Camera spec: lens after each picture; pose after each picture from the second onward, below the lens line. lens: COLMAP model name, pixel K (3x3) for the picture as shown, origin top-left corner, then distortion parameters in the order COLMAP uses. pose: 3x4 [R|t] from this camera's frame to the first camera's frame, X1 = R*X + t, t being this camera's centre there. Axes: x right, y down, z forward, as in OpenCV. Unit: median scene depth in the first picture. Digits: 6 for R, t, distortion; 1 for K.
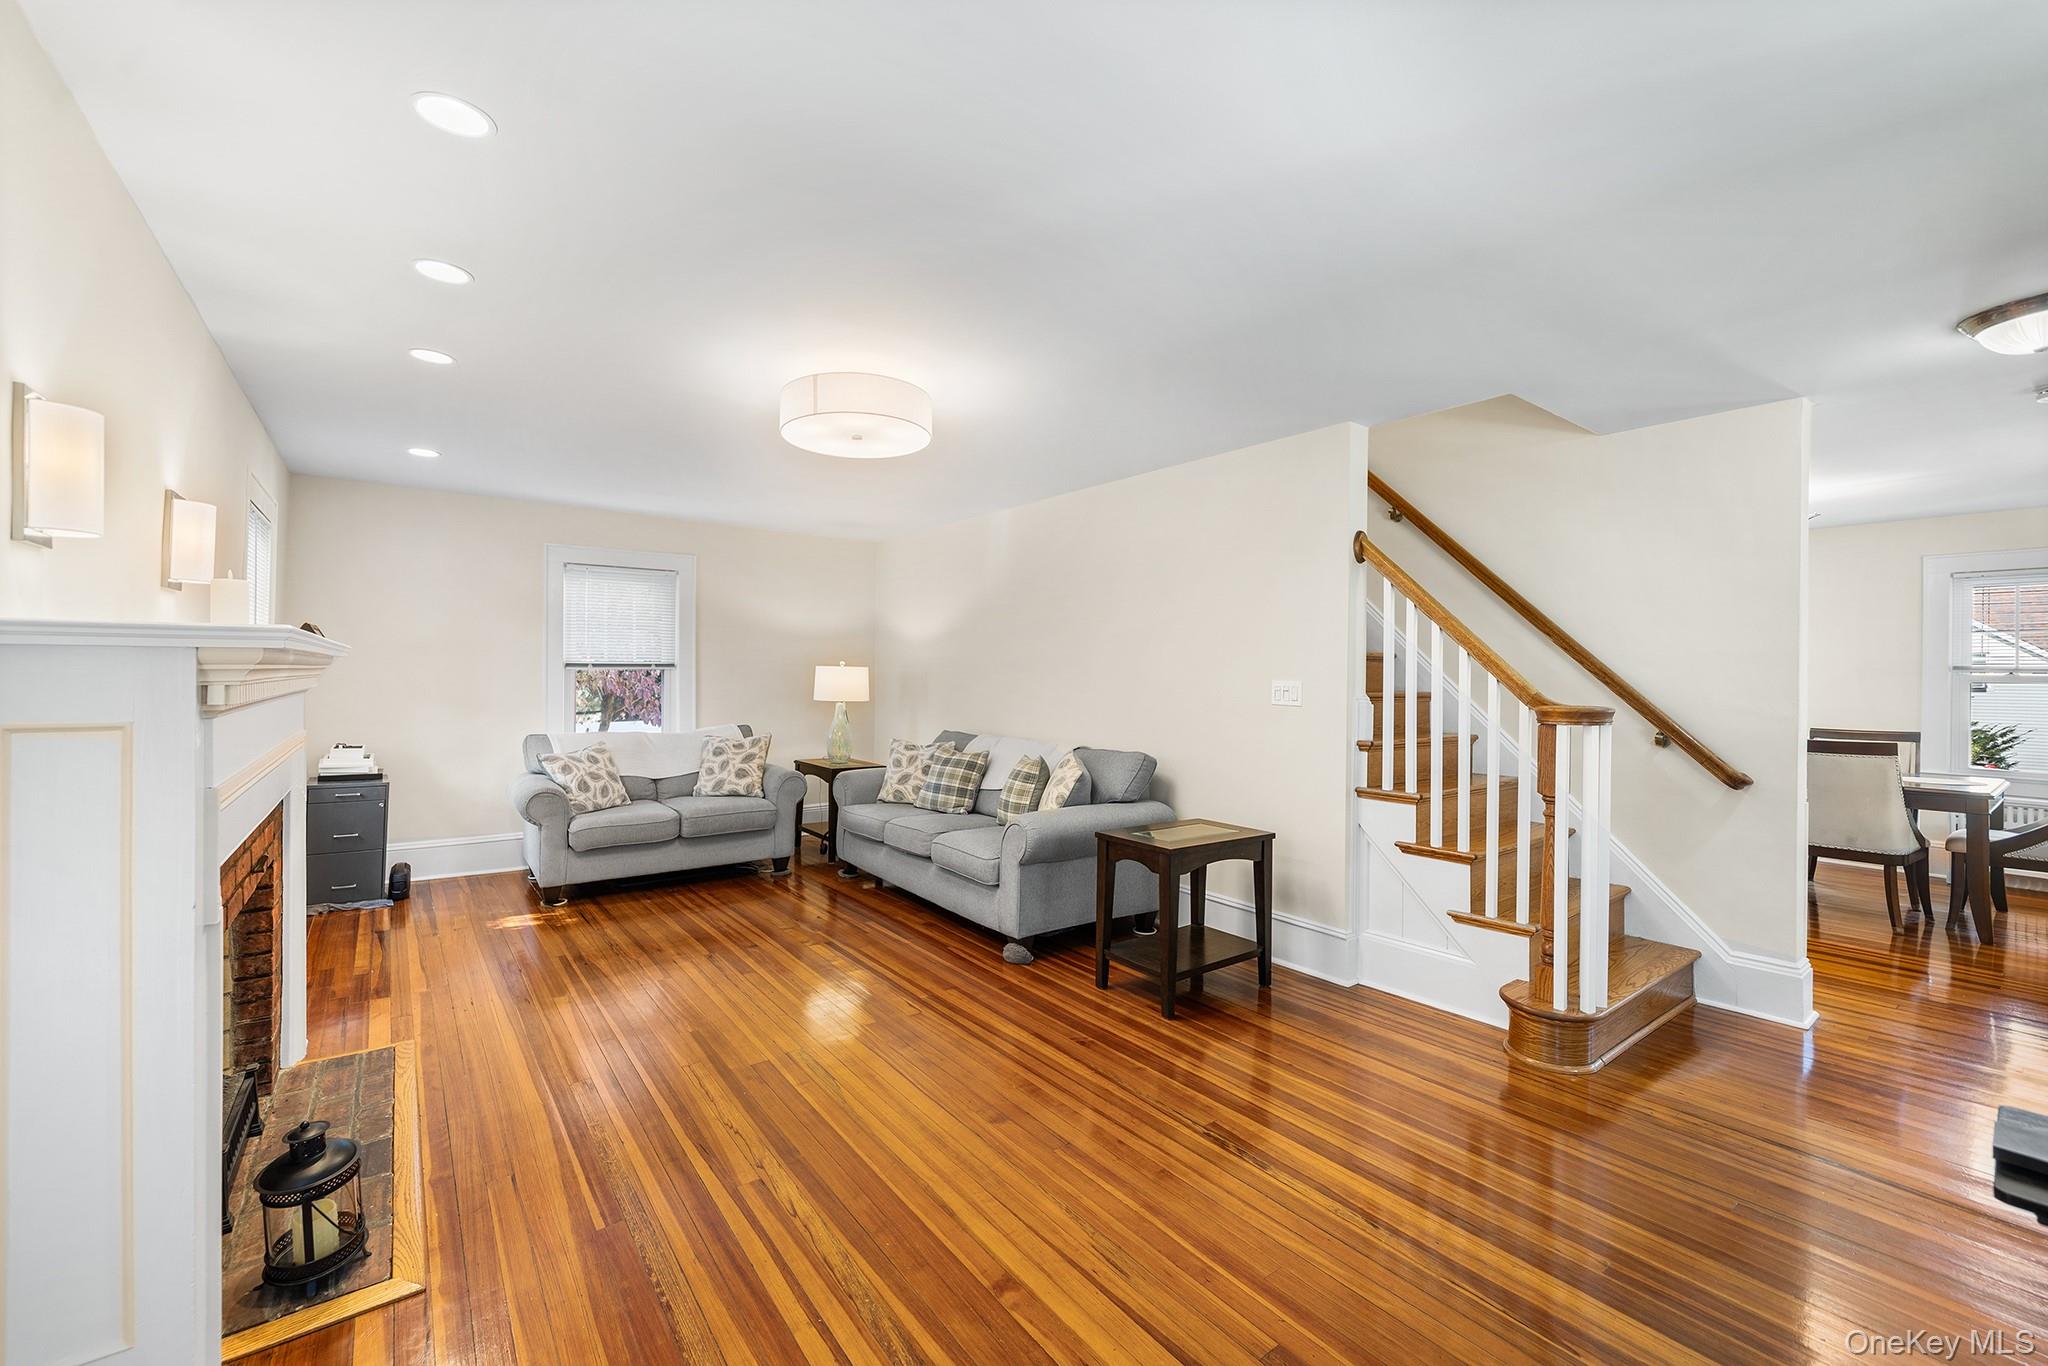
lens RADIAL K [[834.7, 0, 1024.0], [0, 834.7, 683.0], [0, 0, 1]] dist [-0.000943, -0.000094]
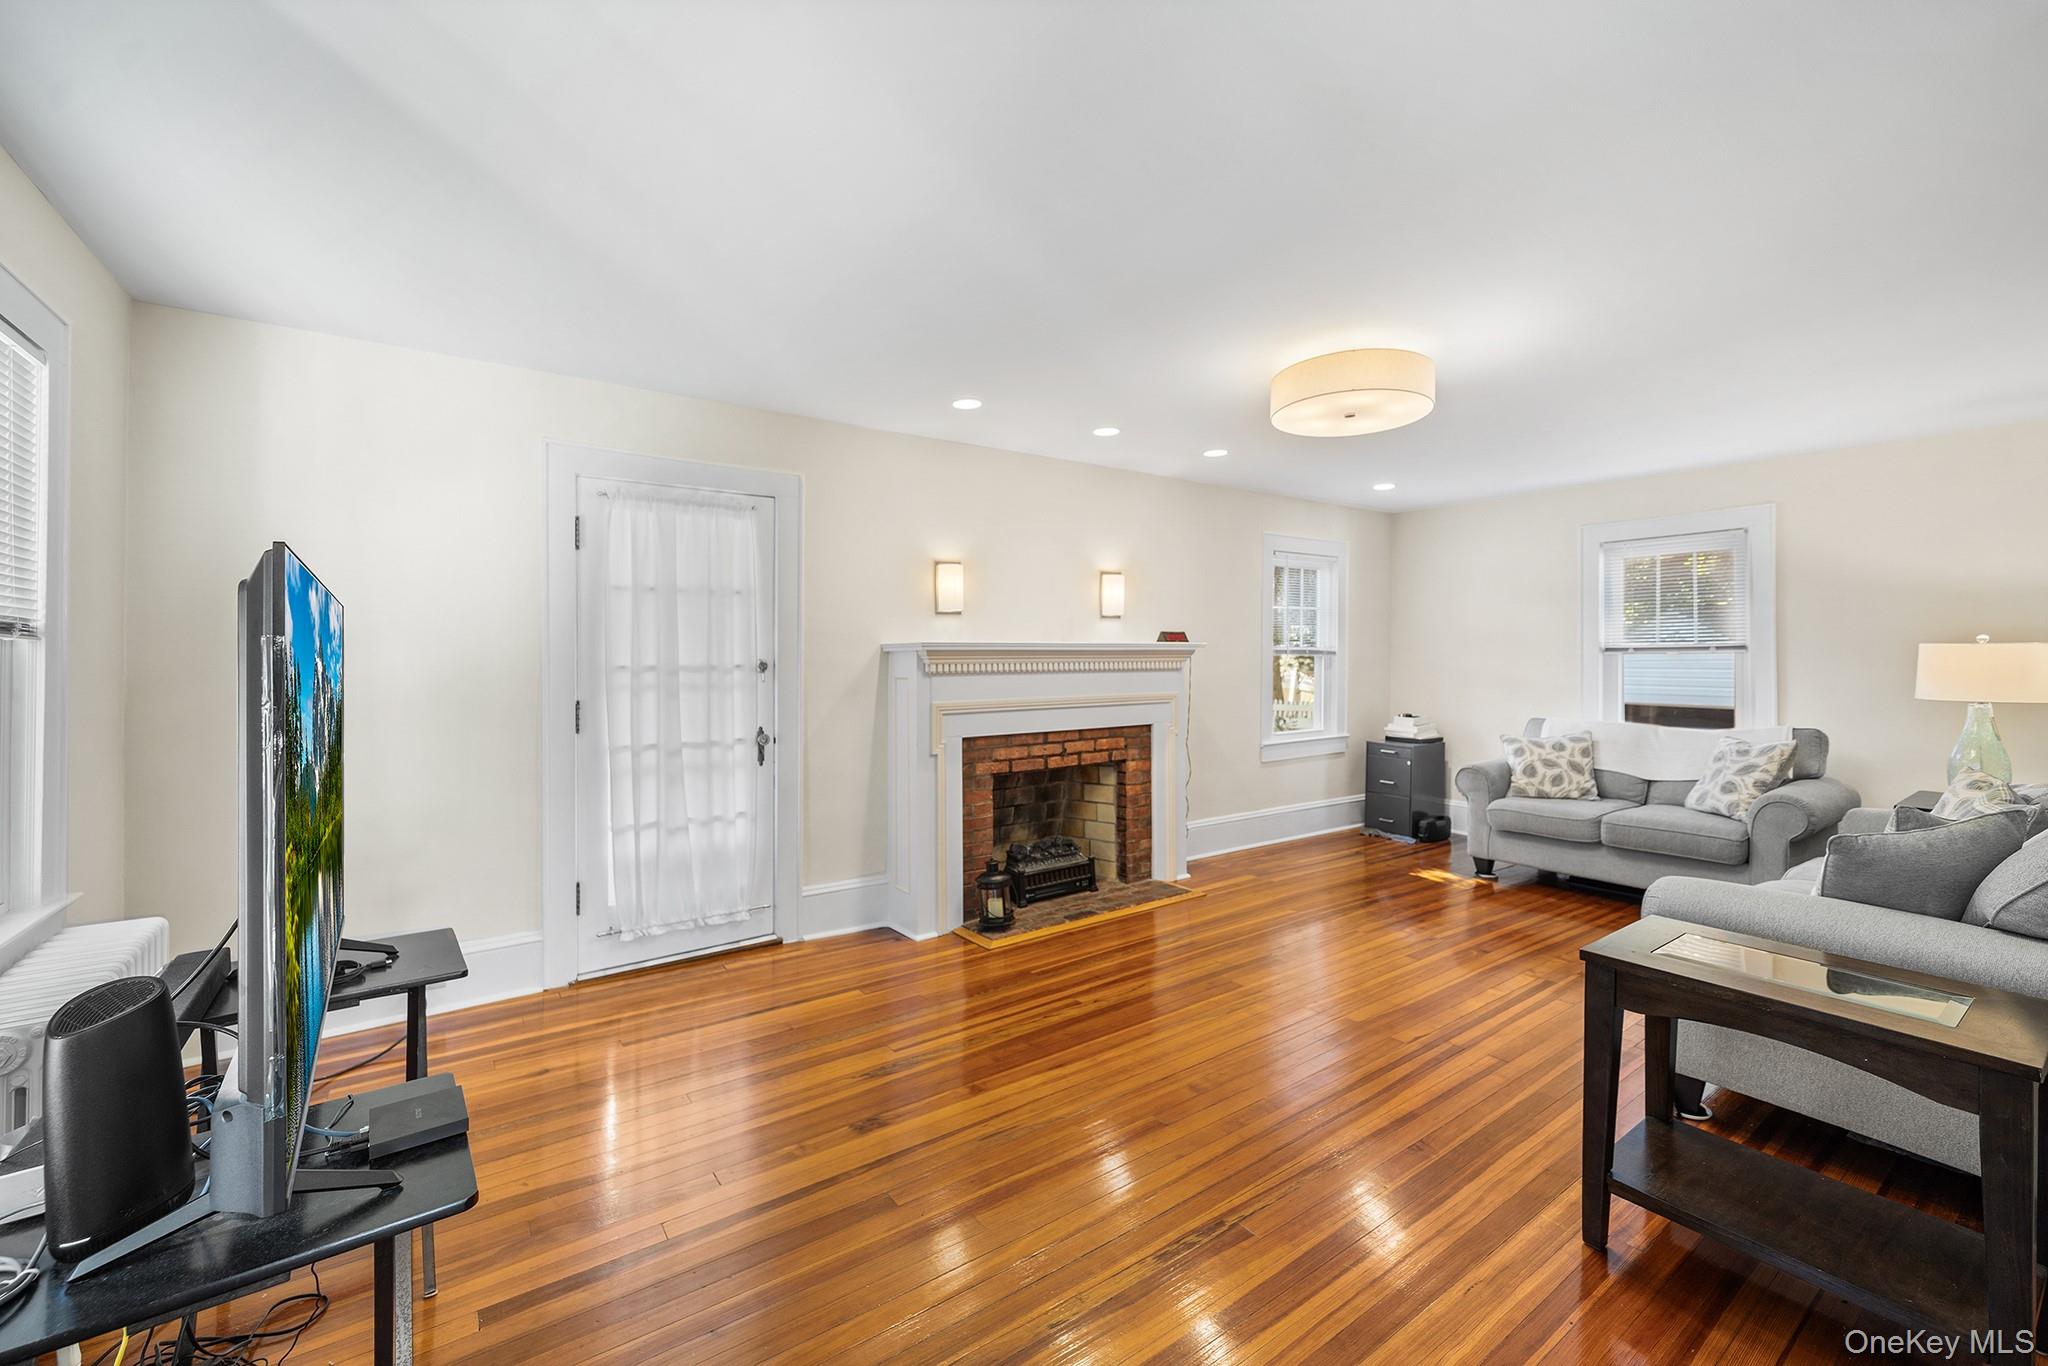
lens RADIAL K [[830.0, 0, 982.9], [0, 830.0, 652.3], [0, 0, 1]] dist [-0.000248, -0.000025]
pose [[-0.043266, -0.014120, -0.998964, 0.502392], [-0.010263, 0.999854, -0.013688, 0.001766], [0.999011, 0.009660, -0.043405, 0.387872]]
